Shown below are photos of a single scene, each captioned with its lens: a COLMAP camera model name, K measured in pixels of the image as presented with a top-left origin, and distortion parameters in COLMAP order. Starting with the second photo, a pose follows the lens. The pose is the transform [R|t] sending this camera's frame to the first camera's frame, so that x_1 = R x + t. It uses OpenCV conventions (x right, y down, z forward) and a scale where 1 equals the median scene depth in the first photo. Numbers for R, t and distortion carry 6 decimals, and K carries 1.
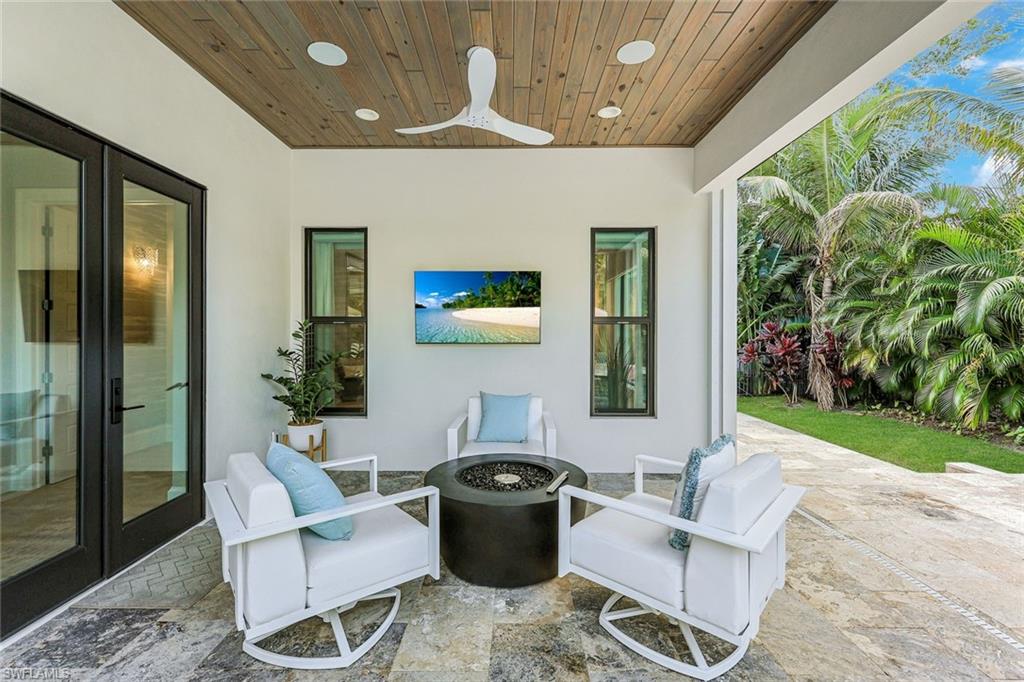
lens RADIAL K [[449.9, 0, 505.5], [0, 449.9, 339.0], [0, 0, 1]] dist [0.001061, -0.000021]
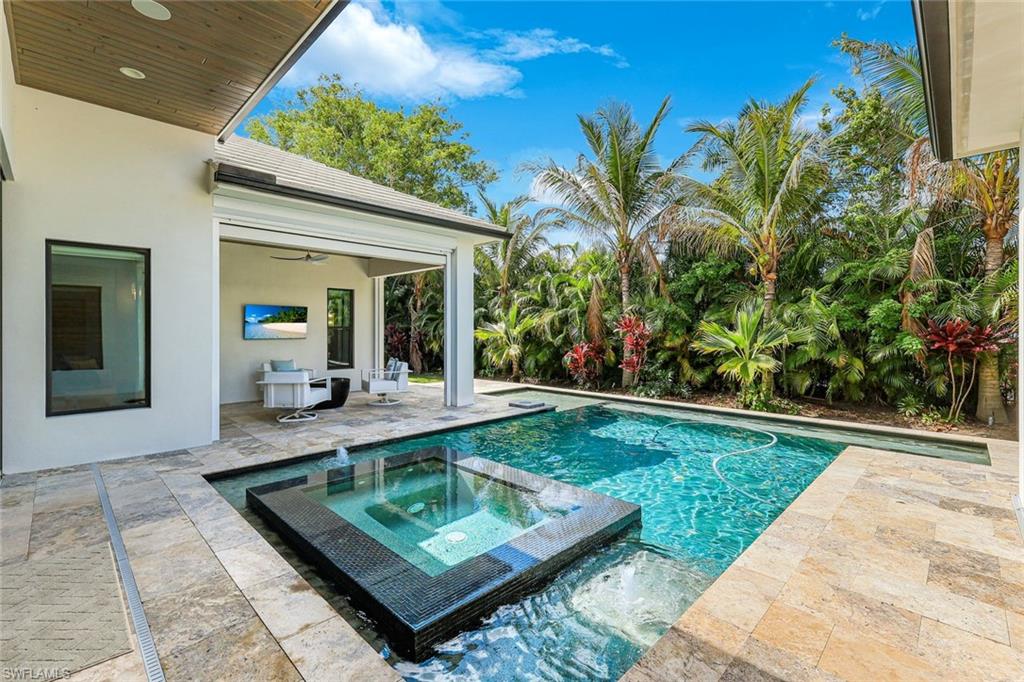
lens RADIAL K [[449.9, 0, 506.8], [0, 449.9, 334.7], [0, 0, 1]] dist [0.001061, -0.000021]
pose [[0.688792, -0.003363, 0.724951, -0.381668], [-0.003336, 0.999964, 0.007809, -0.015843], [-0.724951, -0.007797, 0.688756, -0.544079]]
